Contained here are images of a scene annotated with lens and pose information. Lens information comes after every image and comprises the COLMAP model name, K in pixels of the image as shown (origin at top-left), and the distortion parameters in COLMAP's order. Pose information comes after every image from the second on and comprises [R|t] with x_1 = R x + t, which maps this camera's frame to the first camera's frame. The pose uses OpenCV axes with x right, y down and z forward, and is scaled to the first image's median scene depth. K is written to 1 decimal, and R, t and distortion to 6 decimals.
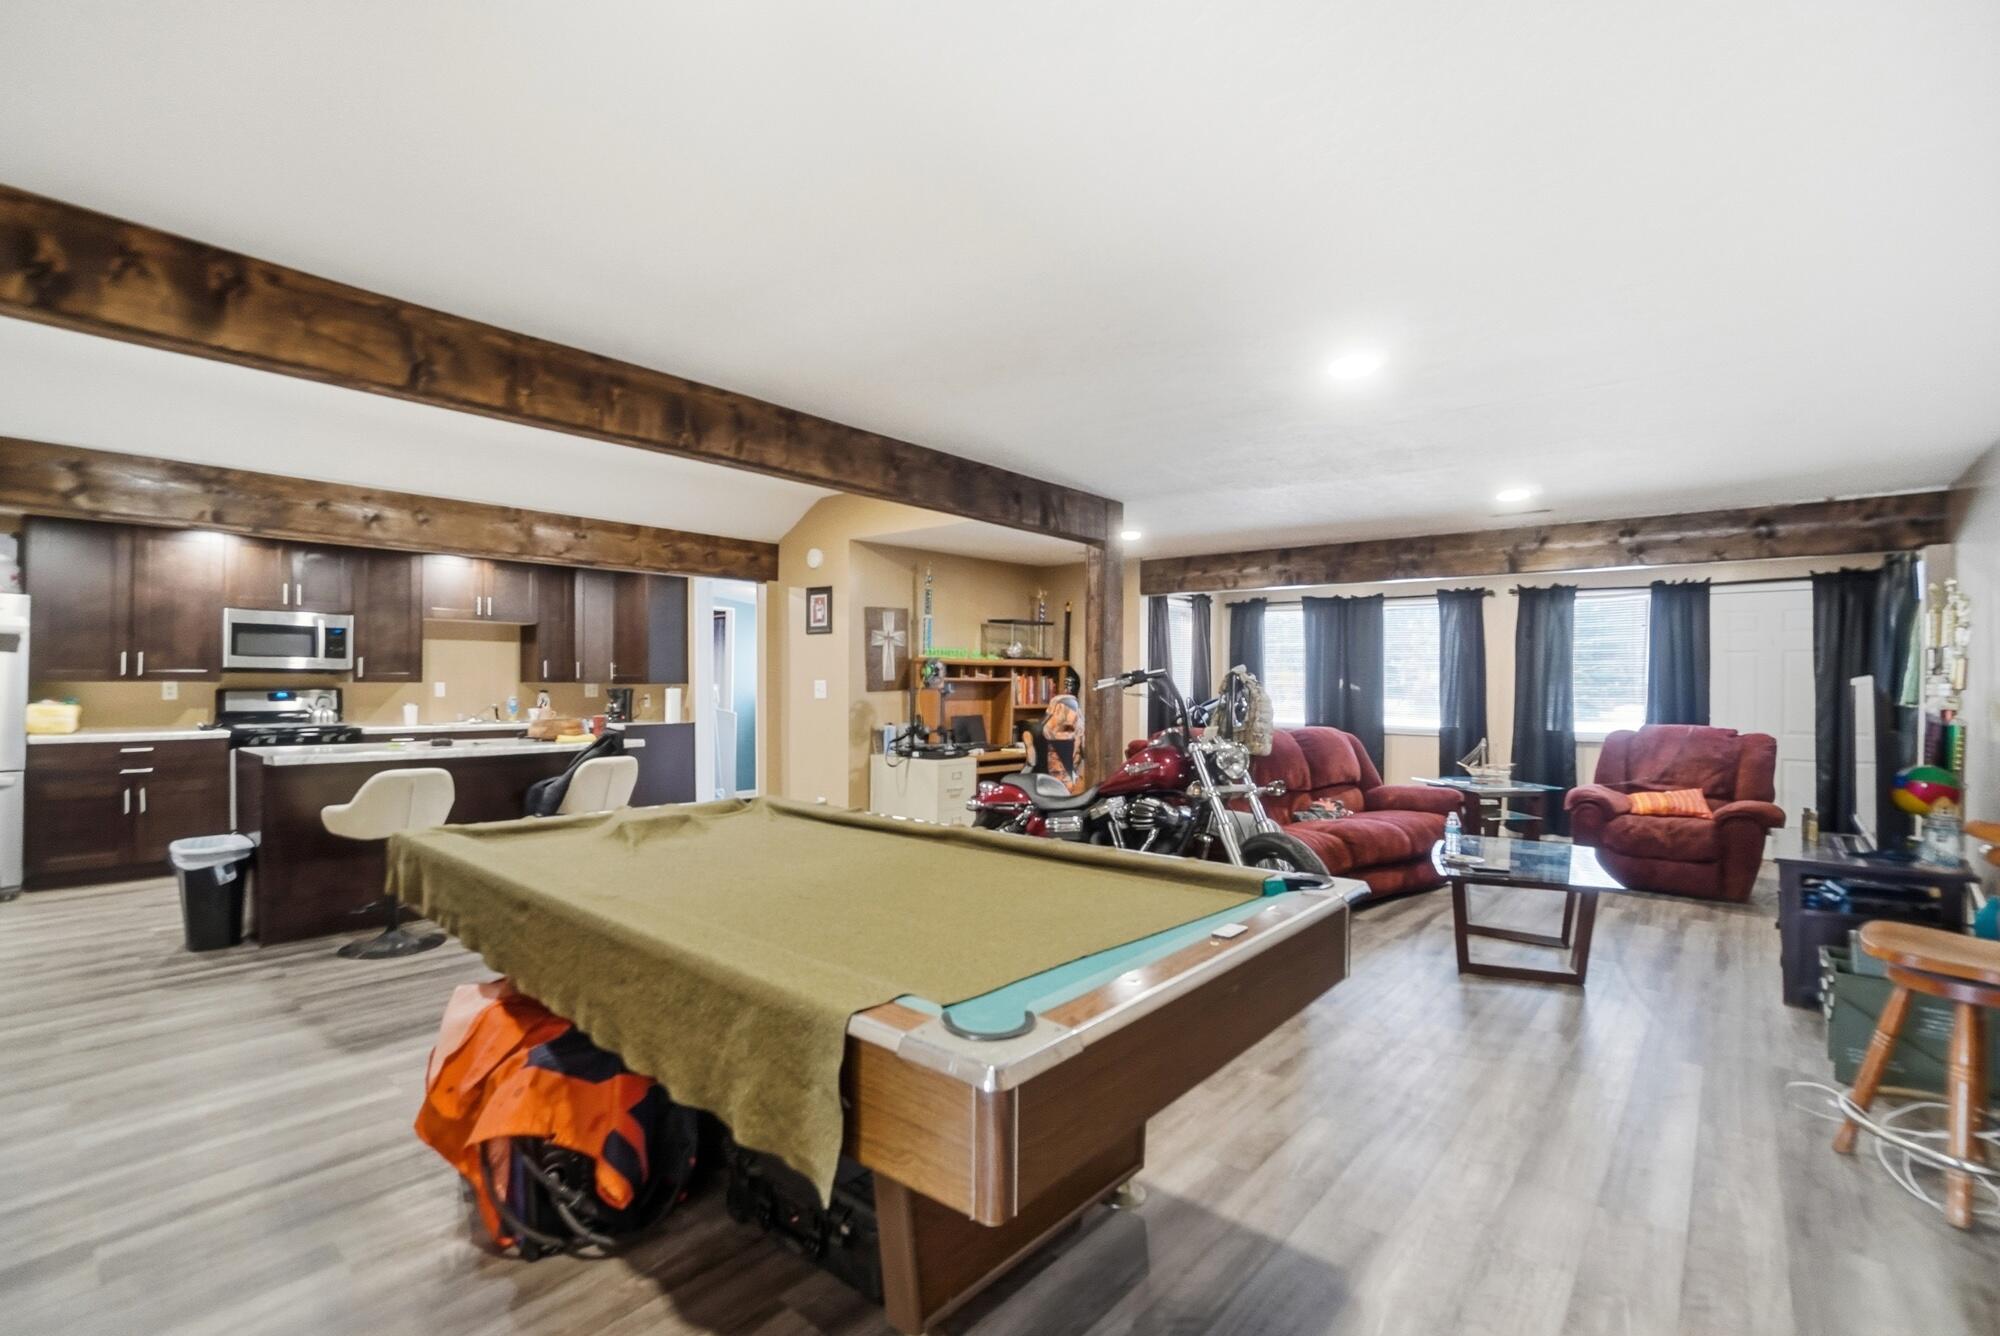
lens RADIAL K [[897.7, 0, 988.7], [0, 897.7, 656.8], [0, 0, 1]] dist [-0.061673, 0.025038]
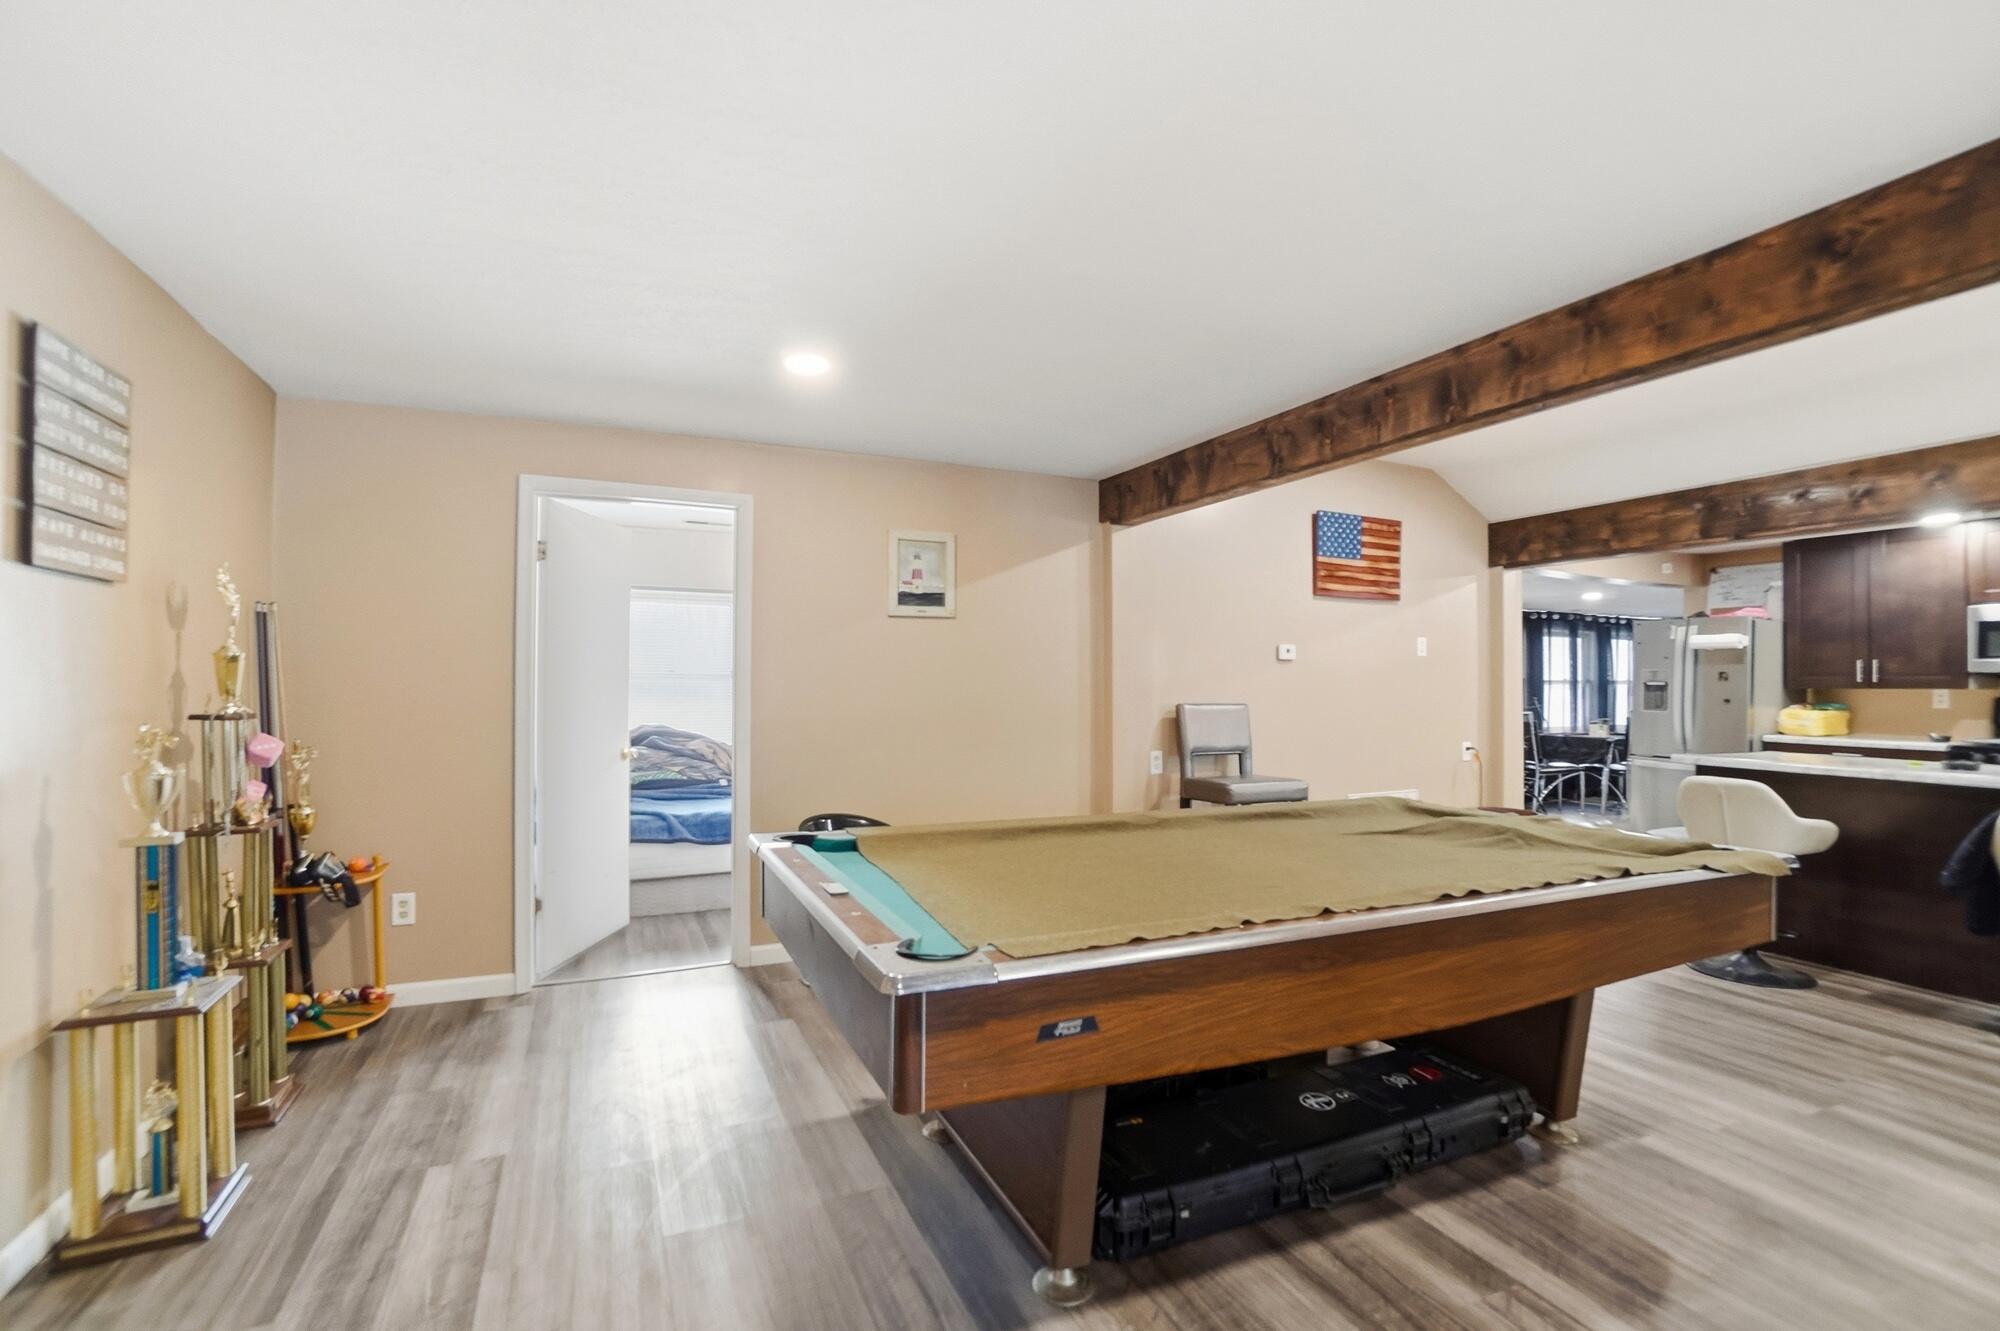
lens RADIAL K [[893.3, 0, 992.4], [0, 893.3, 672.4], [0, 0, 1]] dist [-0.062538, 0.022454]
pose [[-0.425967, -0.020362, -0.904509, 0.348764], [0.017646, 0.999370, -0.030807, 0.022208], [0.904566, -0.029084, -0.425339, 0.489333]]
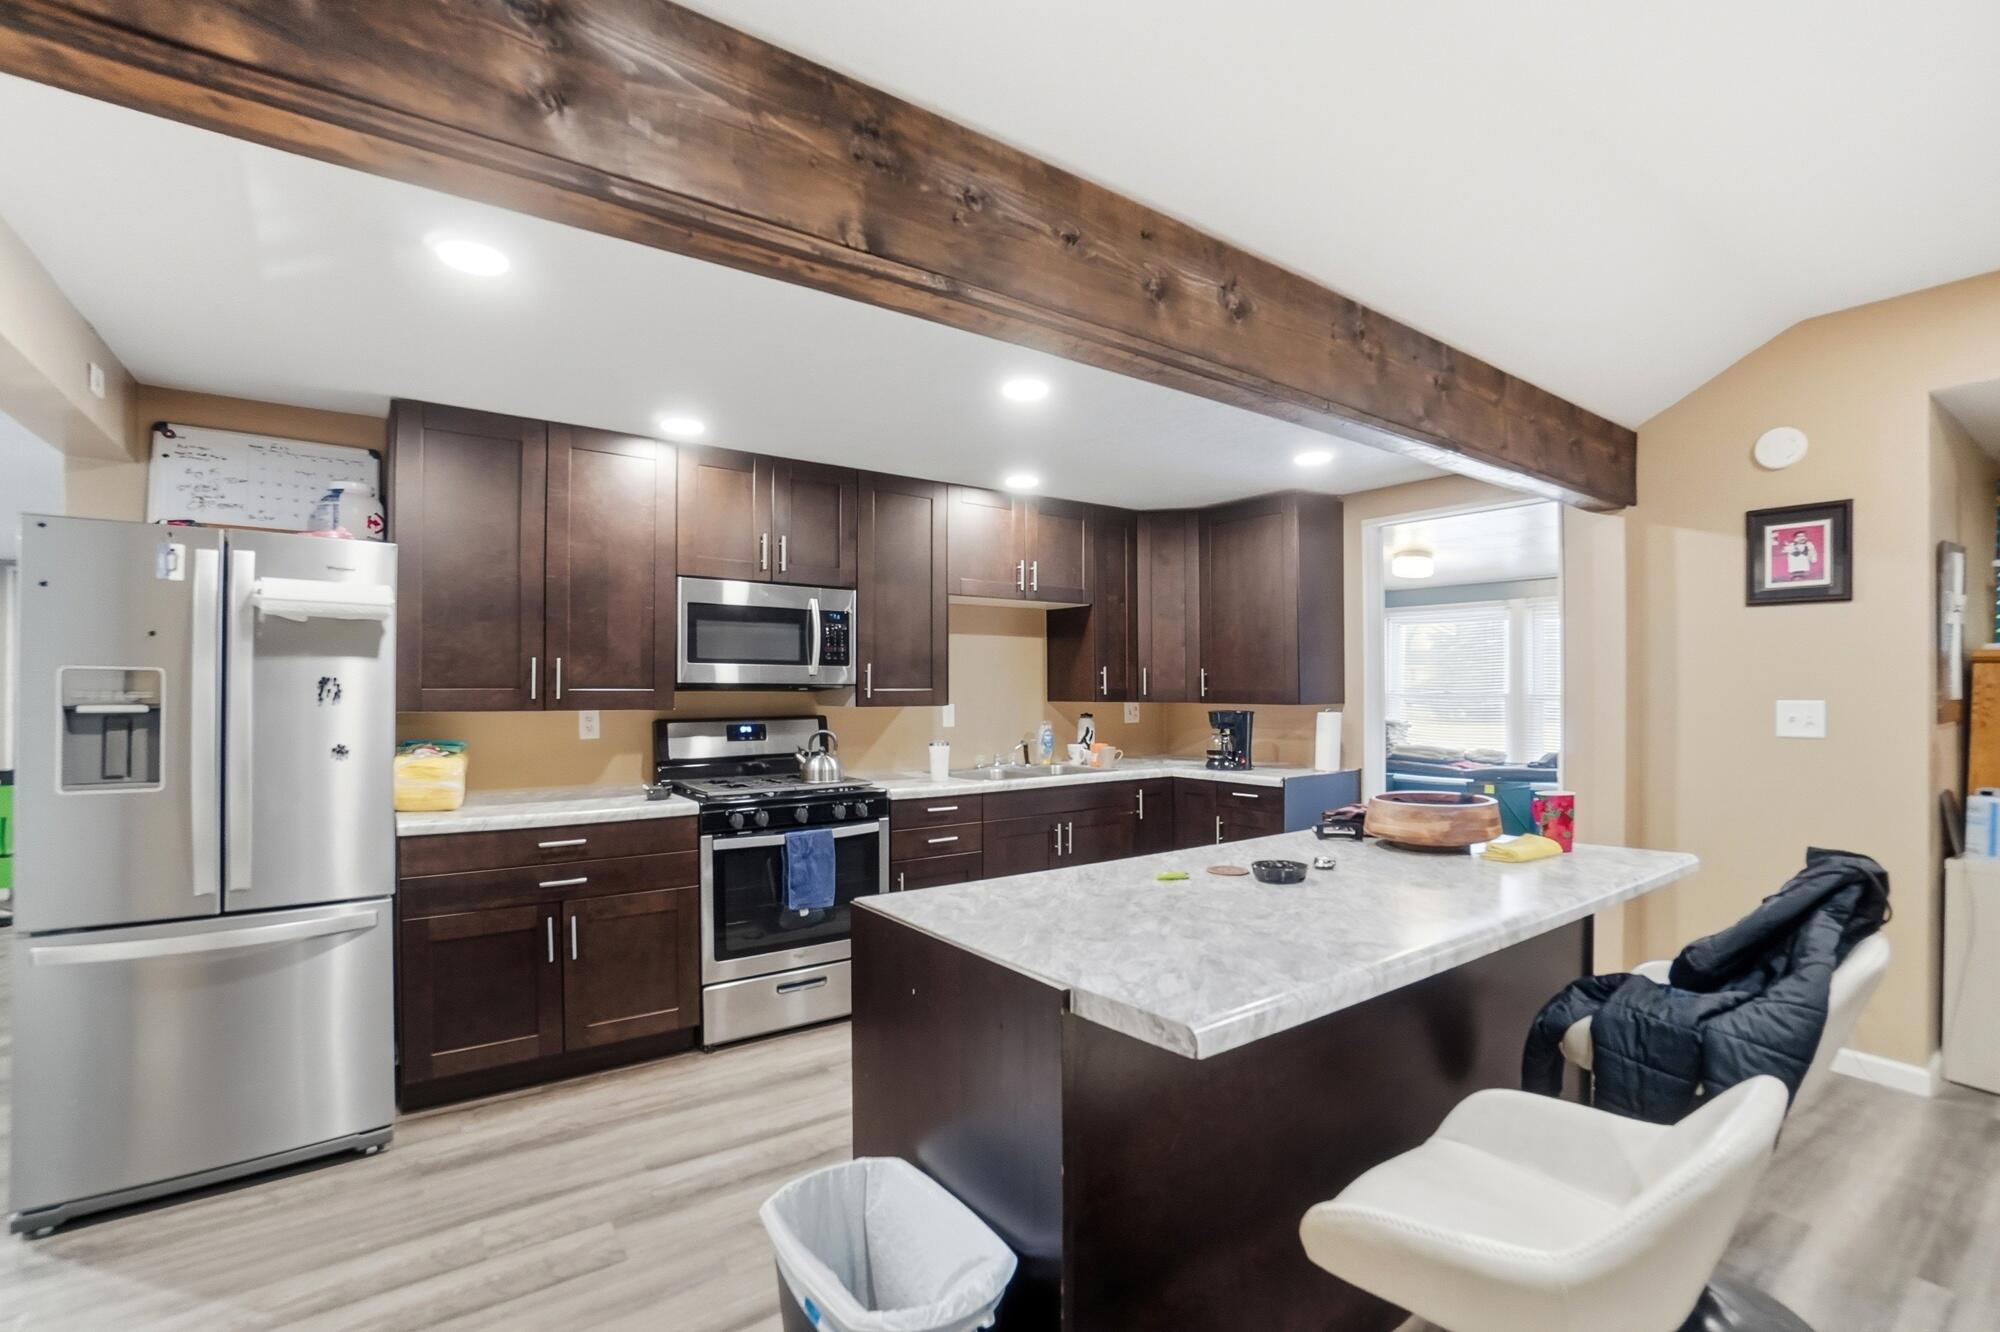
lens RADIAL K [[897.7, 0, 988.7], [0, 897.7, 654.8], [0, 0, 1]] dist [-0.061673, 0.025038]
pose [[0.973958, -0.013928, -0.226302, -0.582471], [0.011388, 0.999857, -0.012527, 0.003648], [0.226444, 0.009623, 0.973977, 0.511926]]
